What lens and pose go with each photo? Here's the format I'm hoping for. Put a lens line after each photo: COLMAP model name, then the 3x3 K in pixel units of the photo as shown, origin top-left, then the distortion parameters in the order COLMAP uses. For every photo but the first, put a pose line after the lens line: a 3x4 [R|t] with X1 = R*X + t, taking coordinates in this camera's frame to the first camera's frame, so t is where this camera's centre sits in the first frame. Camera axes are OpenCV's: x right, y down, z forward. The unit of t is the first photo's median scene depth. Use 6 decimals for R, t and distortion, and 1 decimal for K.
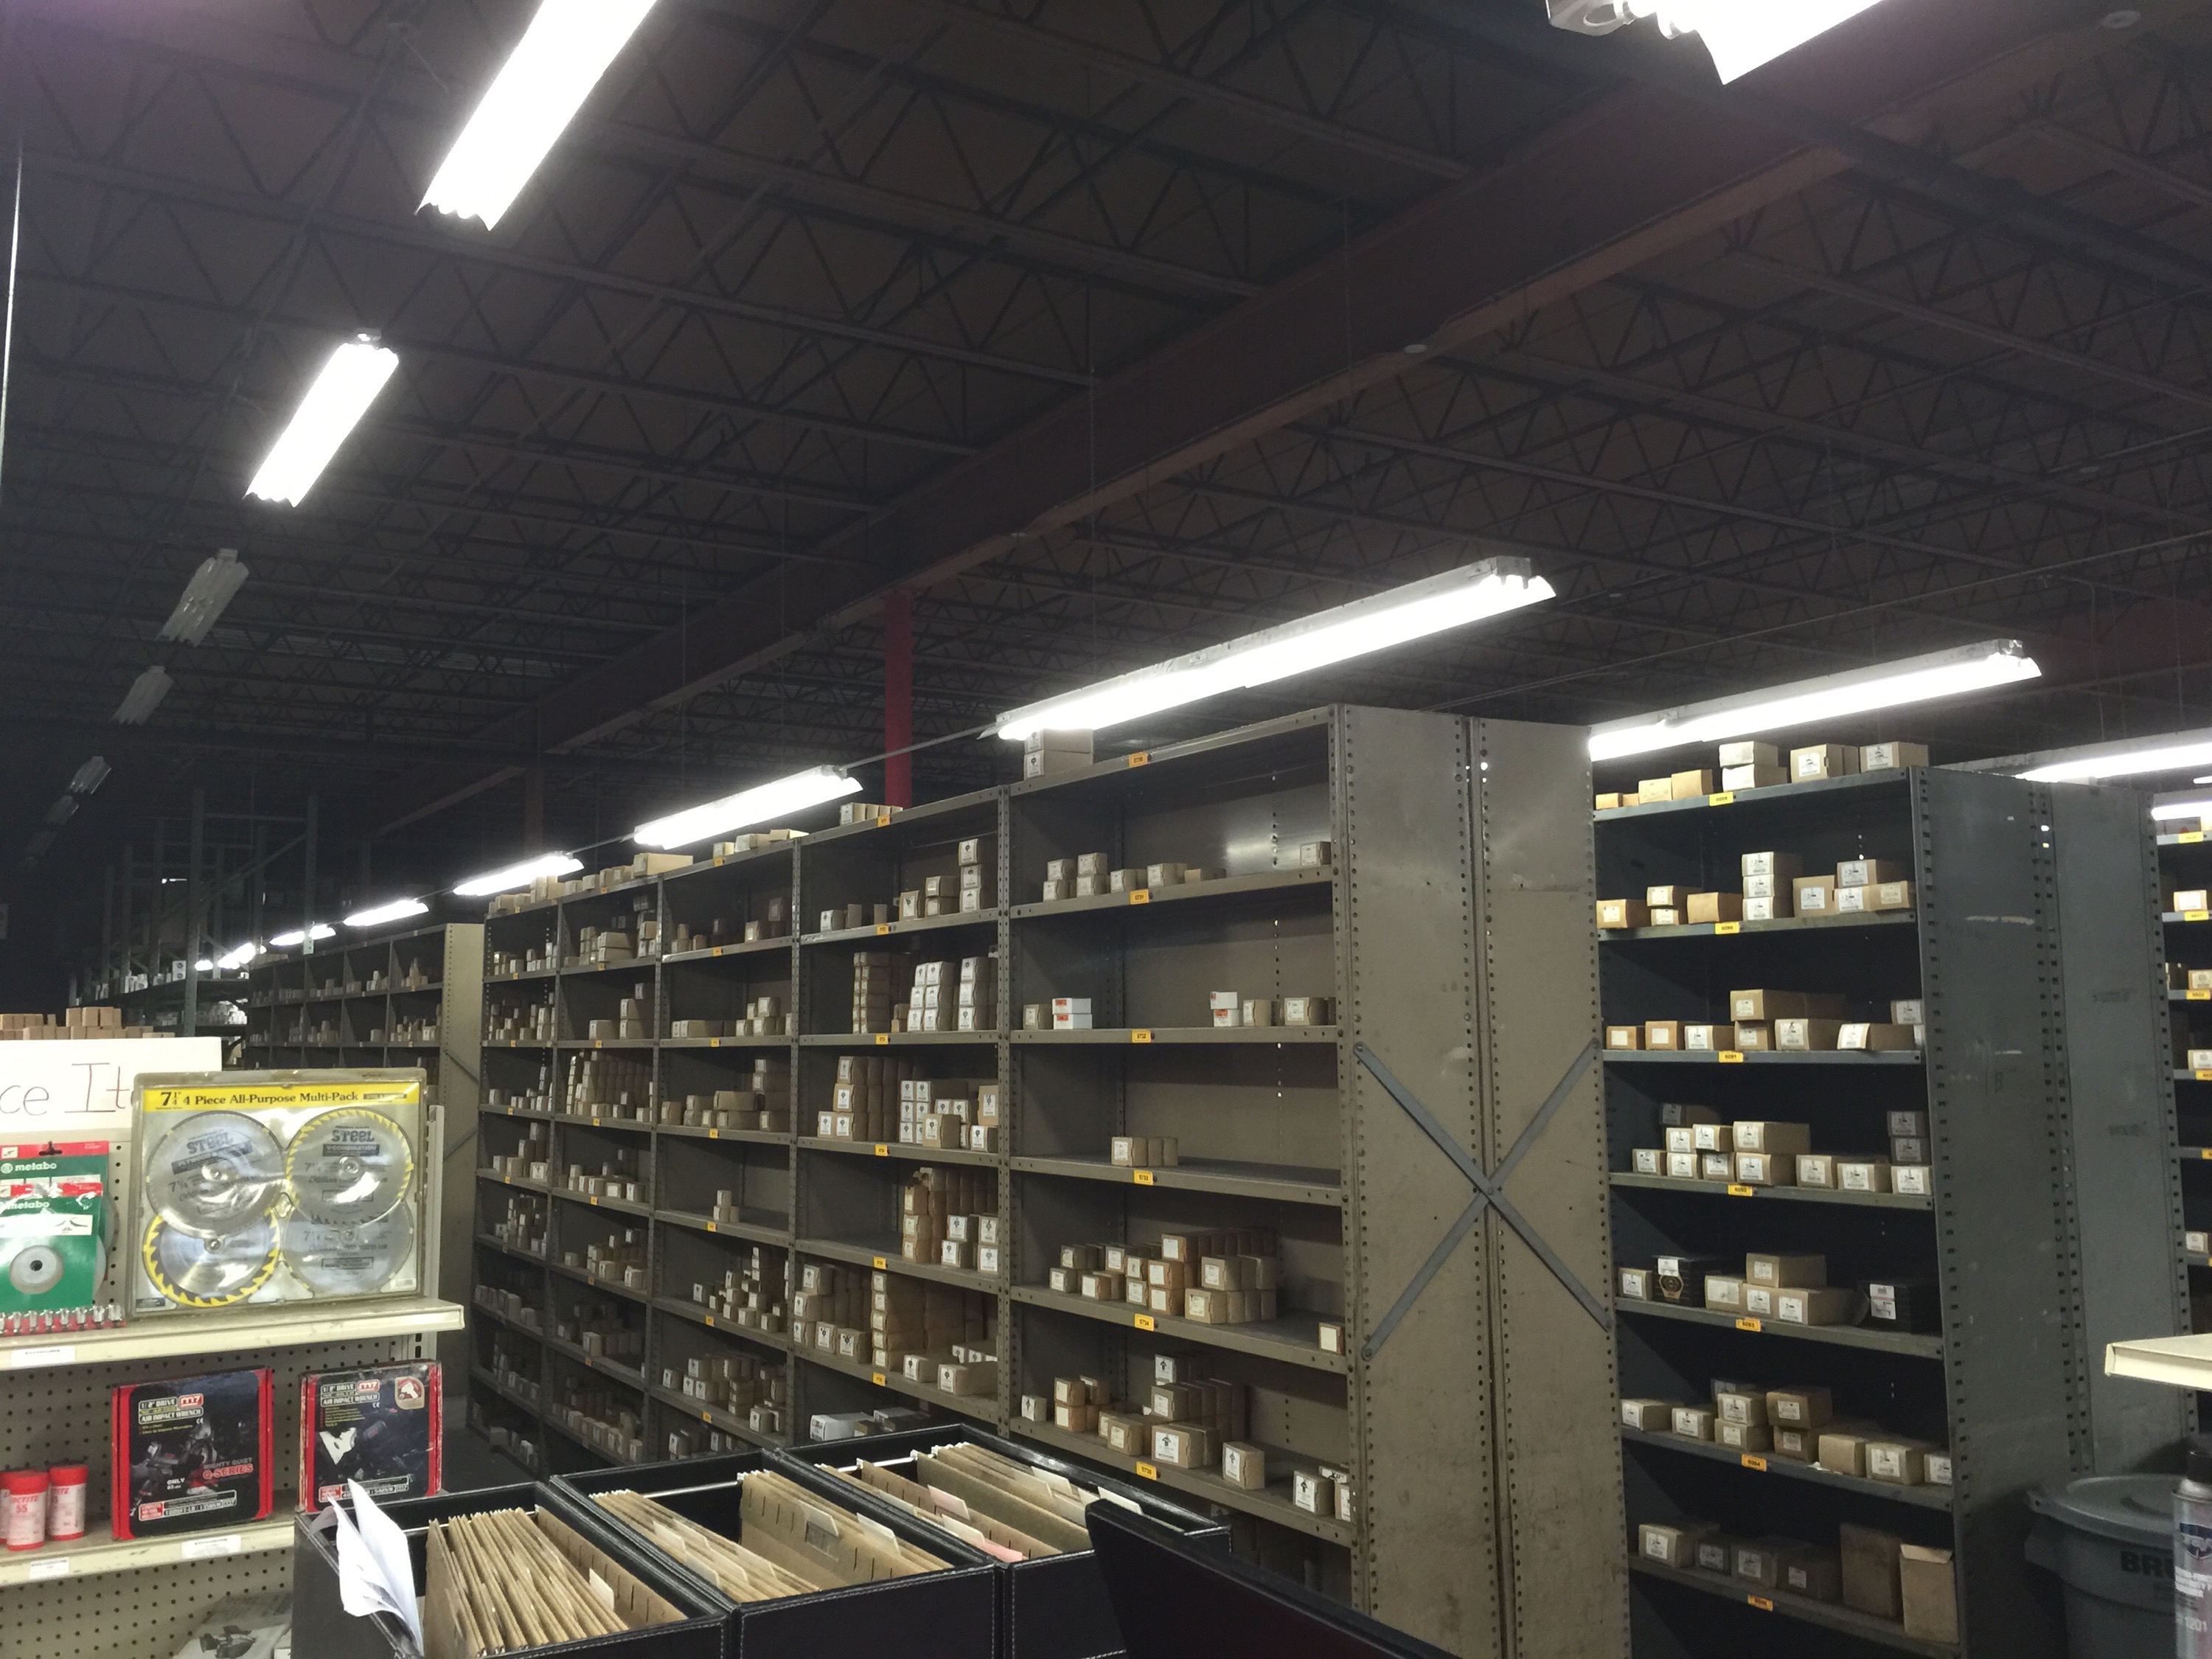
lens RADIAL K [[1904.1, 0, 1113.2], [0, 1904.1, 832.4], [0, 0, 1]] dist [0.066178, -0.063108]
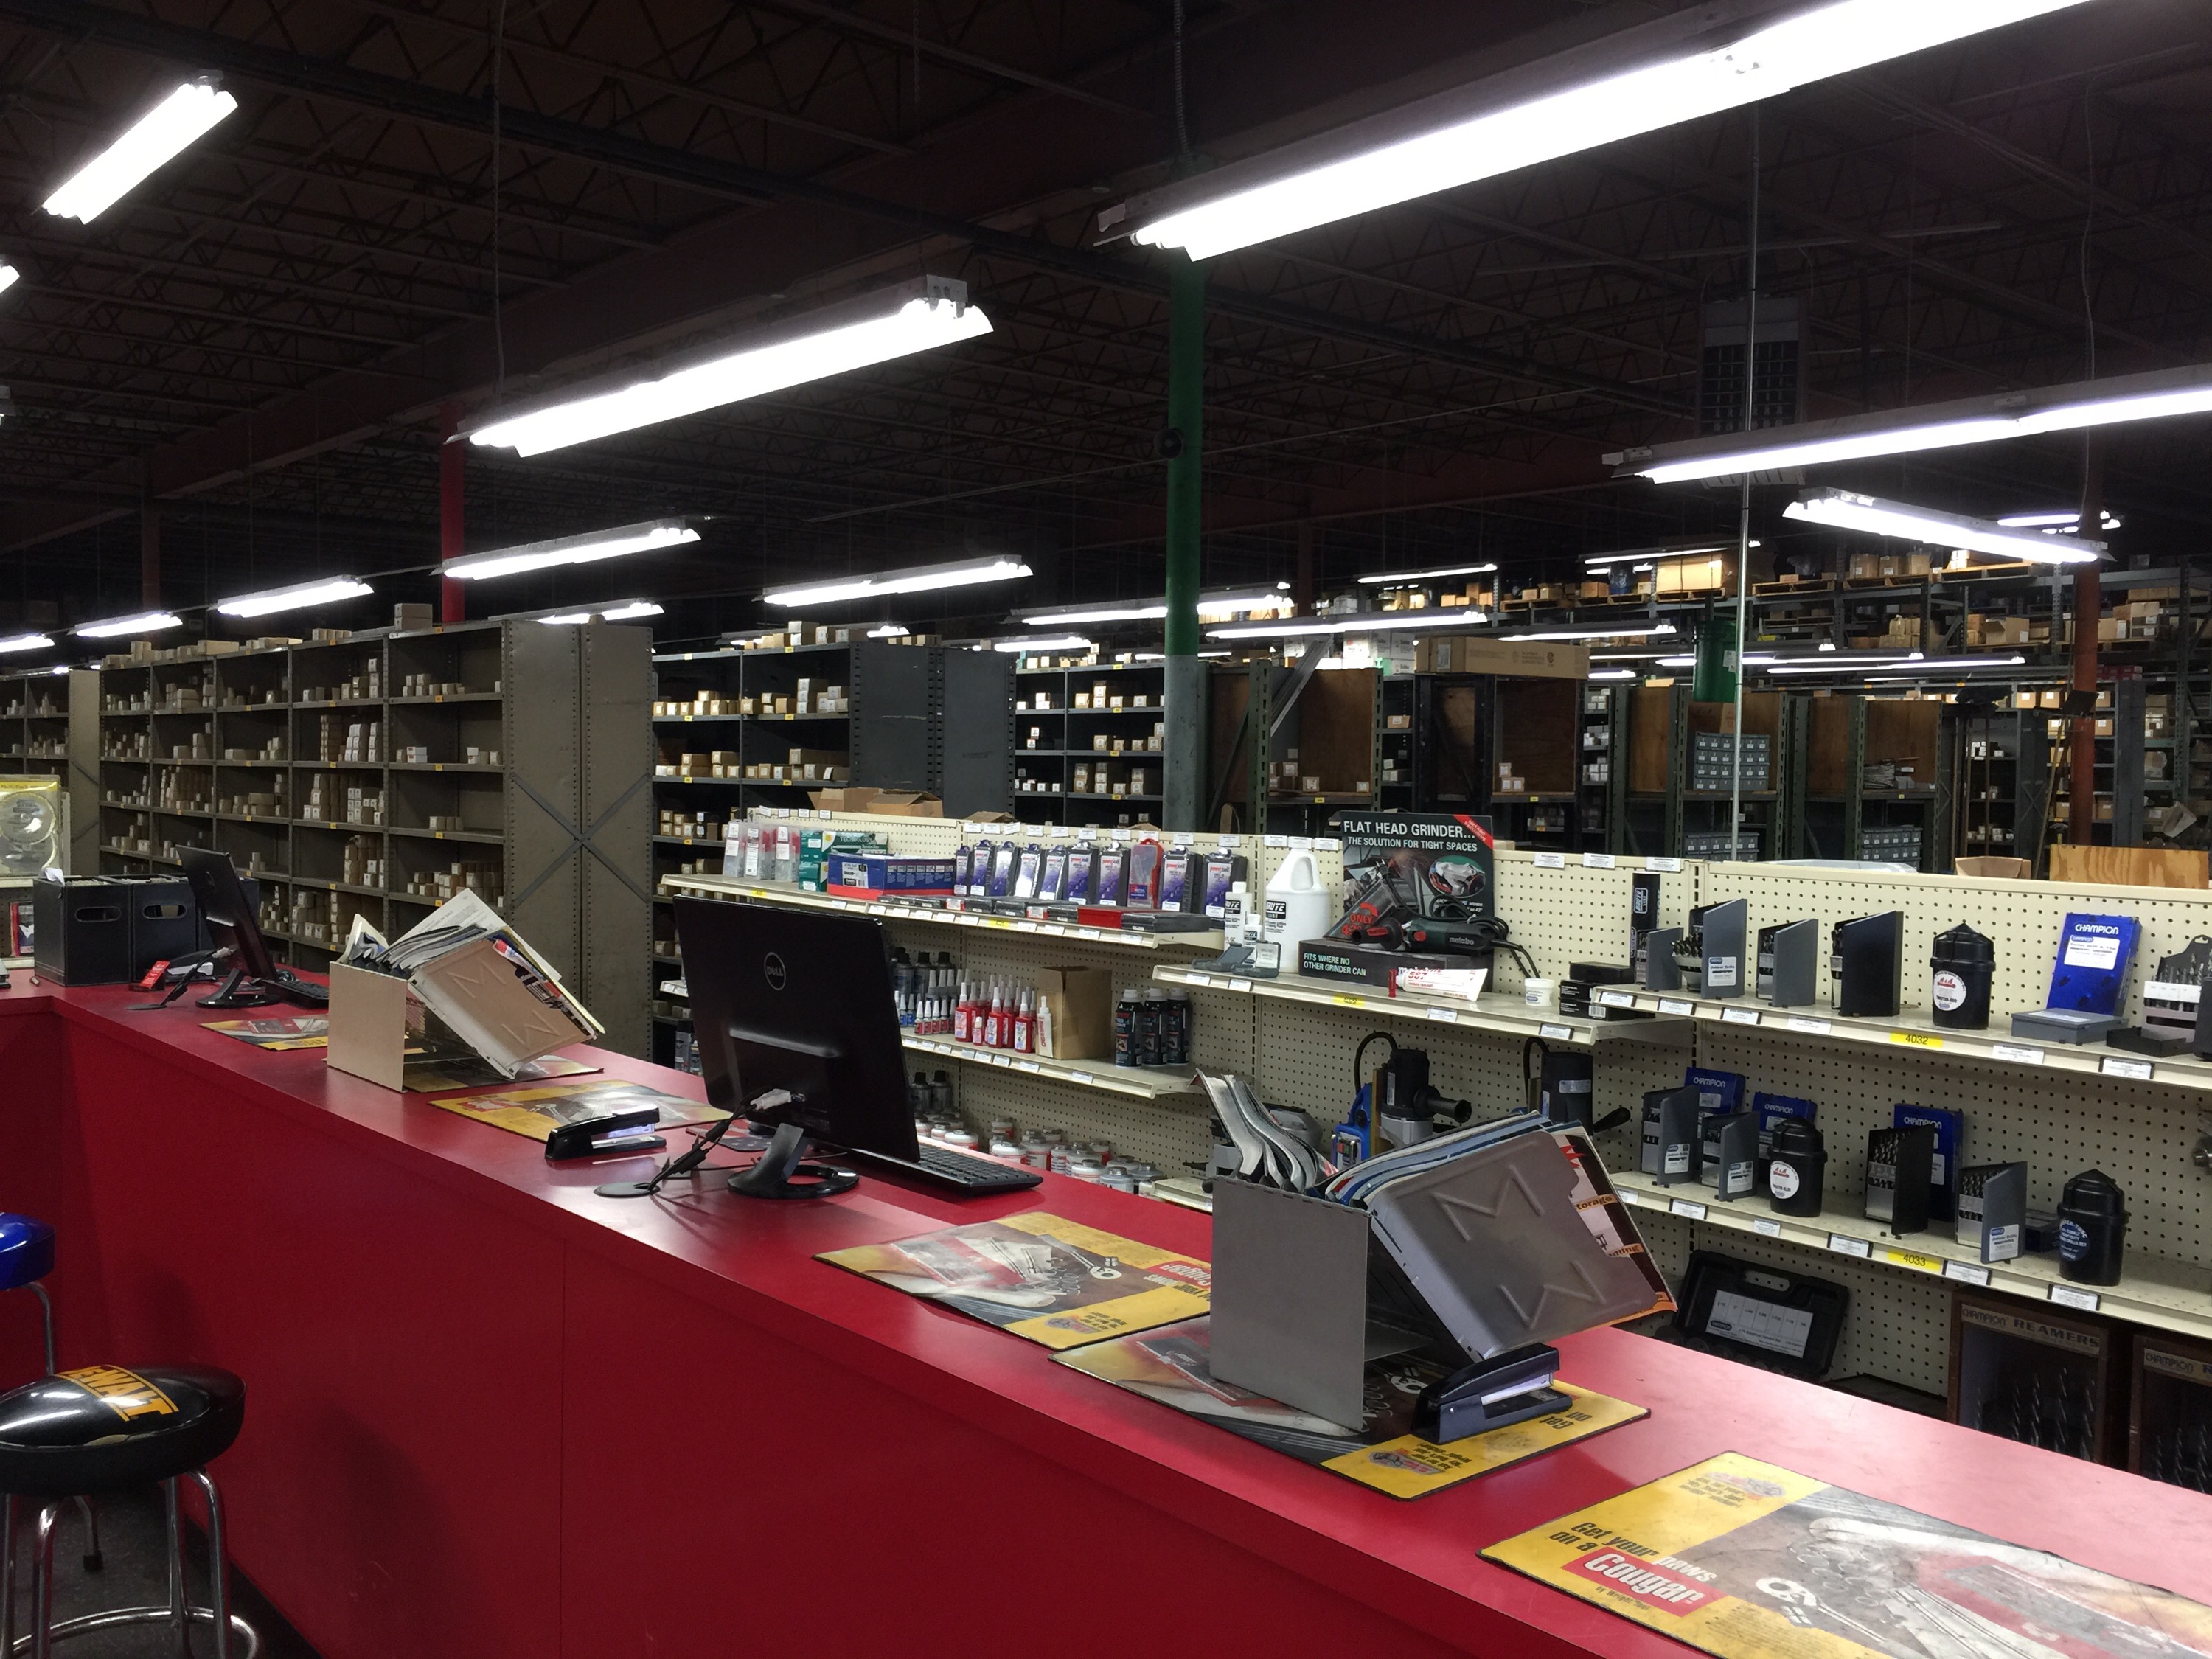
lens RADIAL K [[1904.1, 0, 1098.0], [0, 1904.1, 819.7], [0, 0, 1]] dist [0.066178, -0.063108]
pose [[0.987993, 0.016447, 0.153618, 0.301544], [-0.037212, 0.990378, 0.133295, -0.103981], [-0.149947, -0.137411, 0.979099, -0.852737]]
